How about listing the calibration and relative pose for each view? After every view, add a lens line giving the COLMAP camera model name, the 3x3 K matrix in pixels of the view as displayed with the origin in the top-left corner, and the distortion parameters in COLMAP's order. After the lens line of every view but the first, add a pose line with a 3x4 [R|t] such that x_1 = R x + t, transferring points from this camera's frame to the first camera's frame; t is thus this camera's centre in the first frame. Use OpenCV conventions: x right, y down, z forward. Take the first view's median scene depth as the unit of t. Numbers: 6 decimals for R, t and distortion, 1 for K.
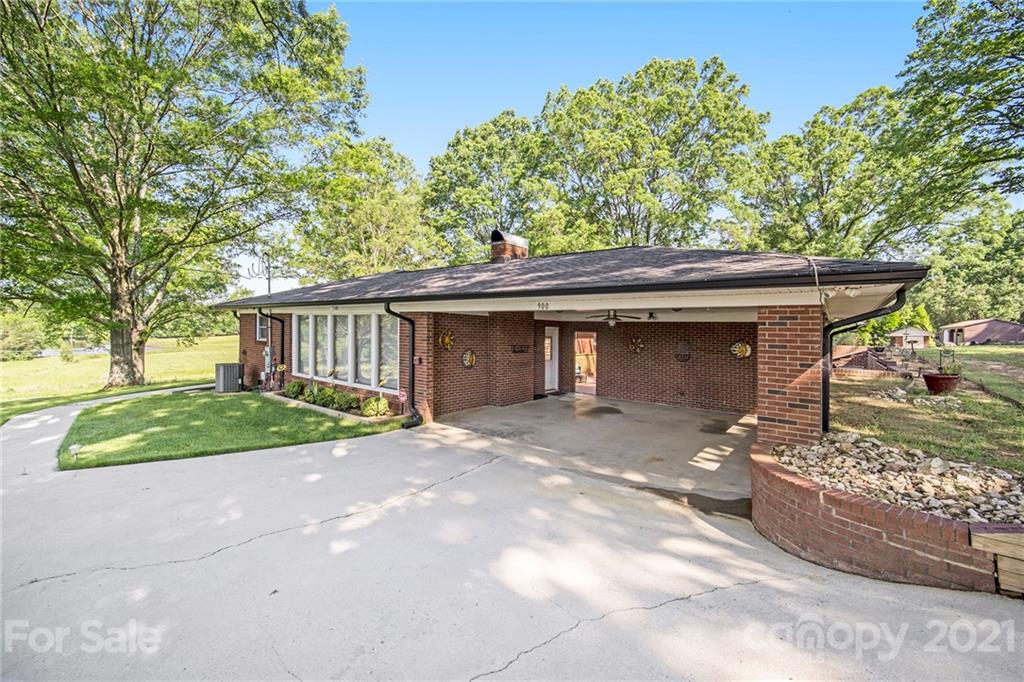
lens RADIAL K [[402.1, 0, 512.0], [0, 402.1, 341.0], [0, 0, 1]] dist [-0.000547, -0.000050]
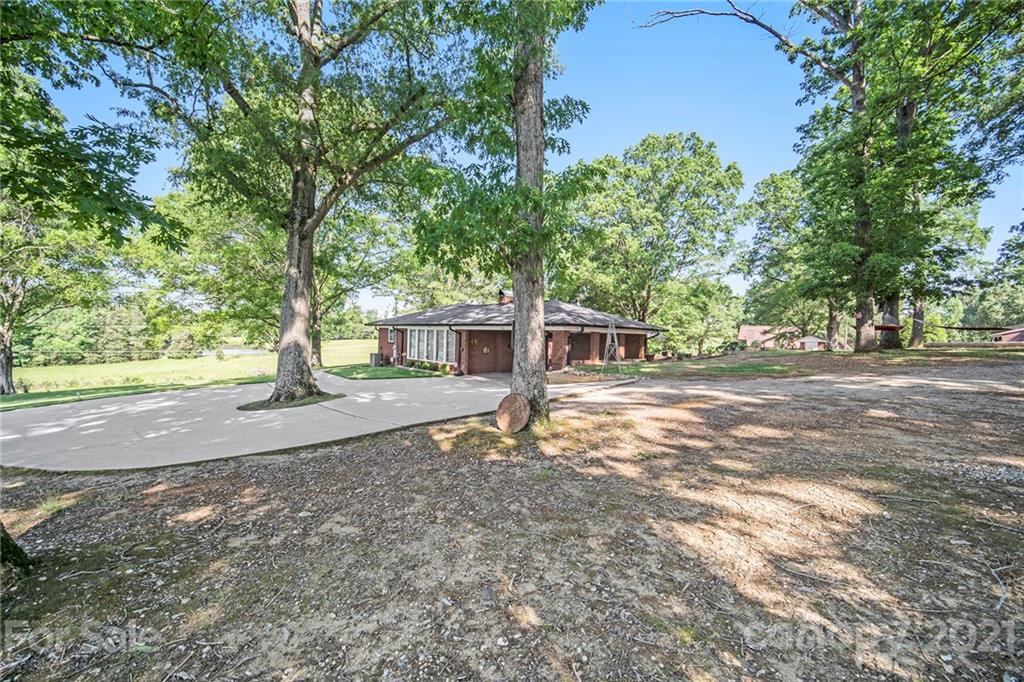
lens RADIAL K [[522.5, 0, 512.0], [0, 522.5, 341.0], [0, 0, 1]] dist [-0.000419, -0.000330]
pose [[0.977115, 0.006416, -0.212617, 0.544240], [-0.010321, 0.999798, -0.017262, 0.035927], [0.212463, 0.019062, 0.976983, -1.499177]]
